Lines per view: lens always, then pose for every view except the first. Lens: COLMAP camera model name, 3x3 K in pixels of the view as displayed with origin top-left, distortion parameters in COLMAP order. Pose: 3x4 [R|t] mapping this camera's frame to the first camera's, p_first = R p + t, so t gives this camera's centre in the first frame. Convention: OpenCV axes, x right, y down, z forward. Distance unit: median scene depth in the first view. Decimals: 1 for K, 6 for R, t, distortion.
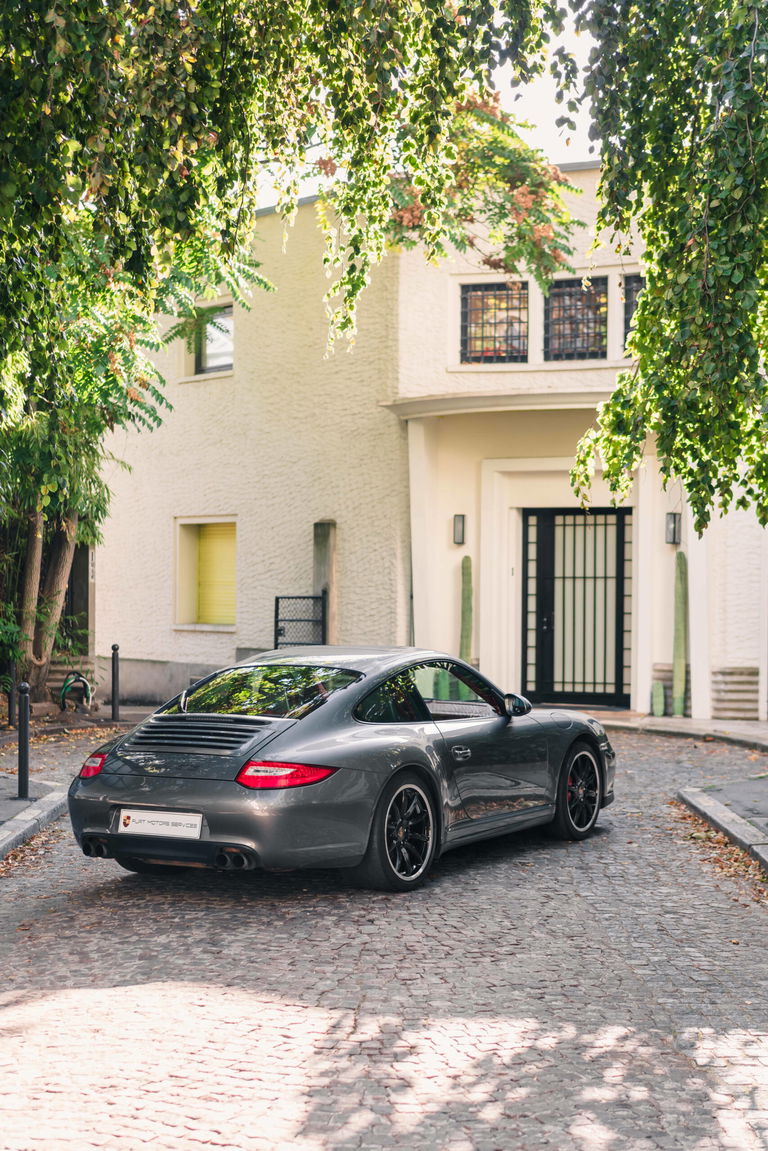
lens RADIAL K [[1921.1, 0, 395.6], [0, 1921.1, 582.3], [0, 0, 1]] dist [0.003678, 0.000000]
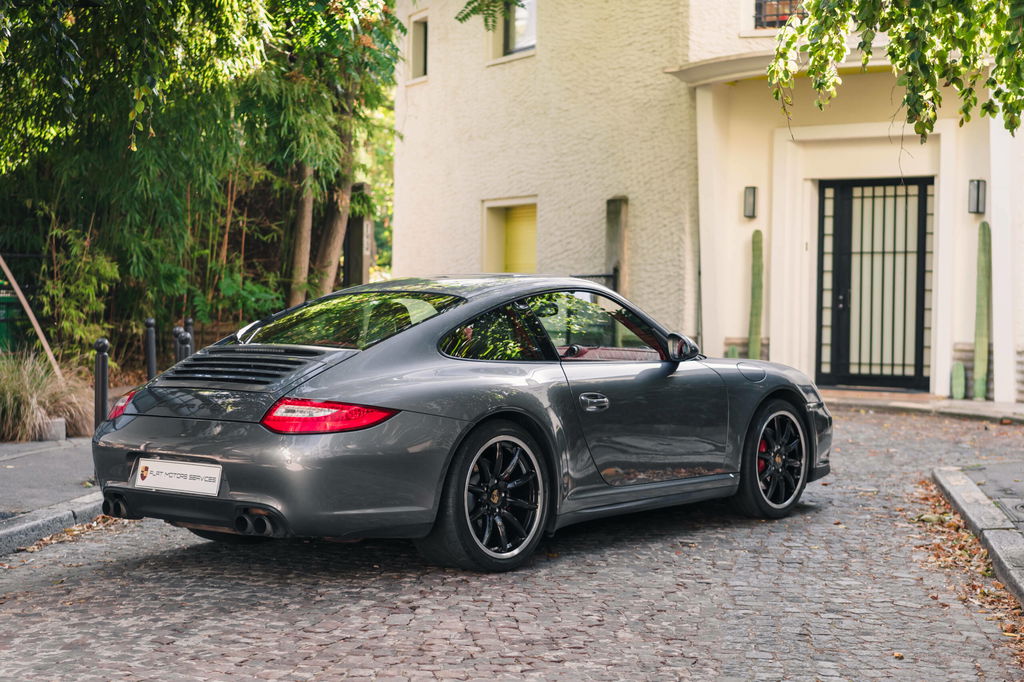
lens RADIAL K [[1709.1, 0, 504.2], [0, 1709.1, 342.0], [0, 0, 1]] dist [0.003678, 0.000000]
pose [[0.985850, 0.009905, -0.167337, 0.056511], [-0.006122, 0.999714, 0.023112, 0.023349], [0.167518, -0.021760, 0.985629, 0.144485]]
